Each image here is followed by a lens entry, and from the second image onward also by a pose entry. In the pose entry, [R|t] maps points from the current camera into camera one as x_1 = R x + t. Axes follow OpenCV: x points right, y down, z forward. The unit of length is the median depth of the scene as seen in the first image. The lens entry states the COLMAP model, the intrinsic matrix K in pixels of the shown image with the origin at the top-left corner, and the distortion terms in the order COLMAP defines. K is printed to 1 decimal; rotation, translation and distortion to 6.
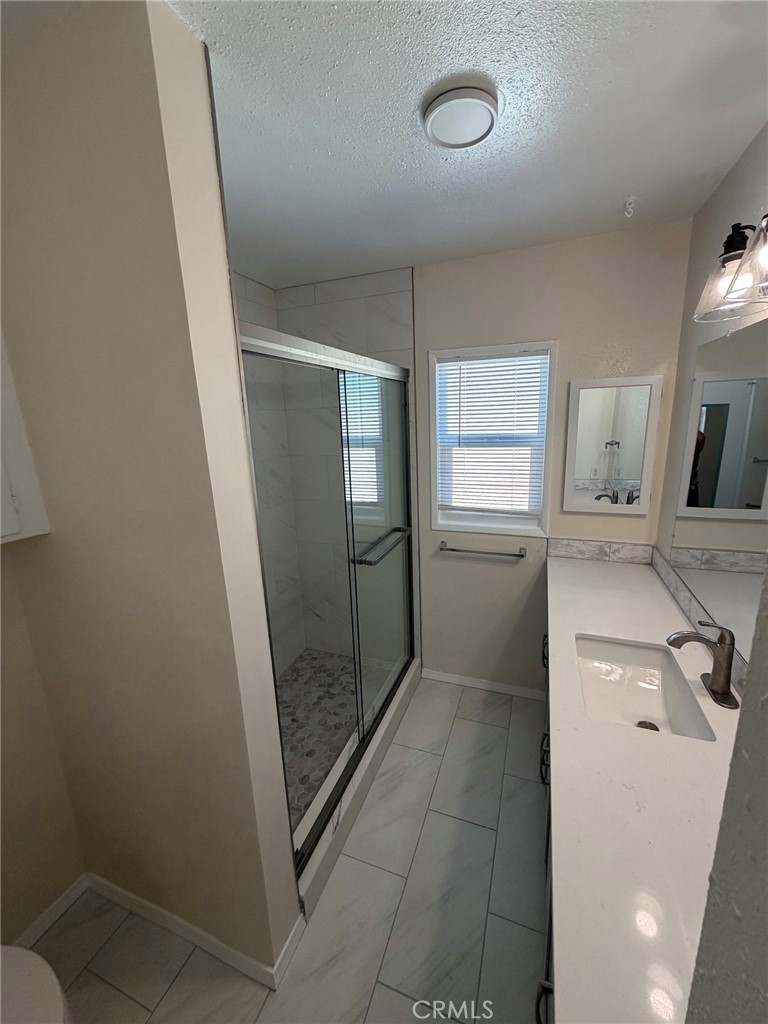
lens RADIAL K [[410.2, 0, 387.0], [0, 410.2, 510.4], [0, 0, 1]] dist [-0.003321, -0.000216]
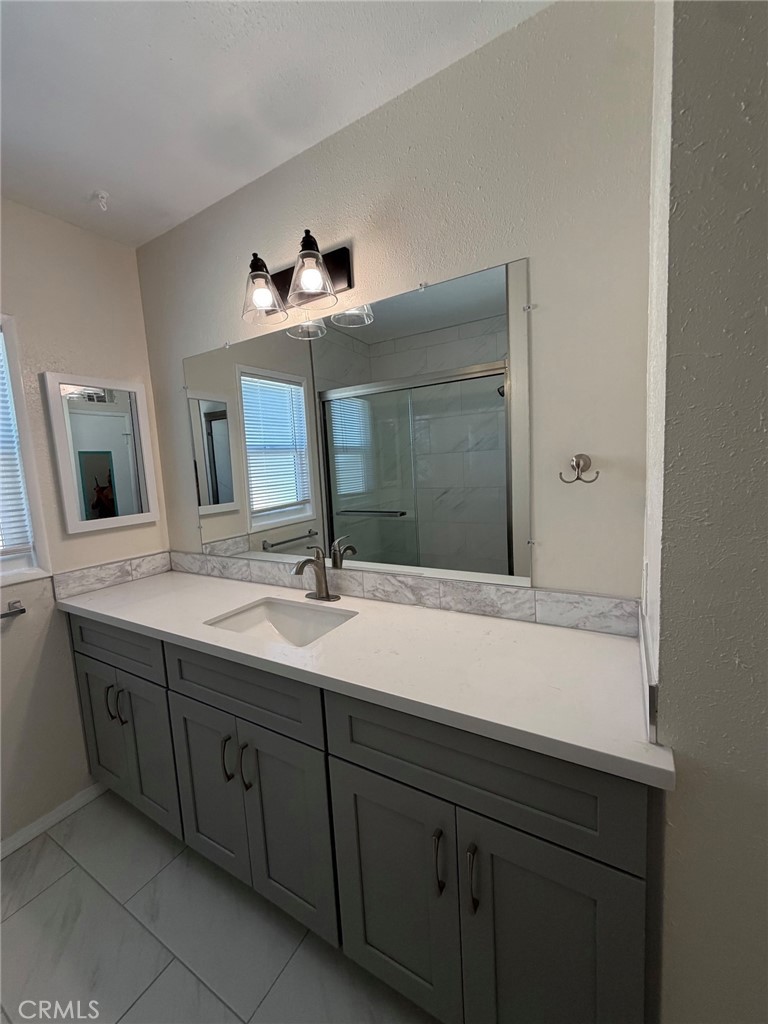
lens RADIAL K [[410.2, 0, 386.5], [0, 410.2, 510.0], [0, 0, 1]] dist [-0.003321, -0.000216]
pose [[0.171037, -0.080583, 0.981964, -0.240327], [0.274132, 0.961188, 0.031131, 0.101297], [-0.946360, 0.263863, 0.186489, 0.264486]]
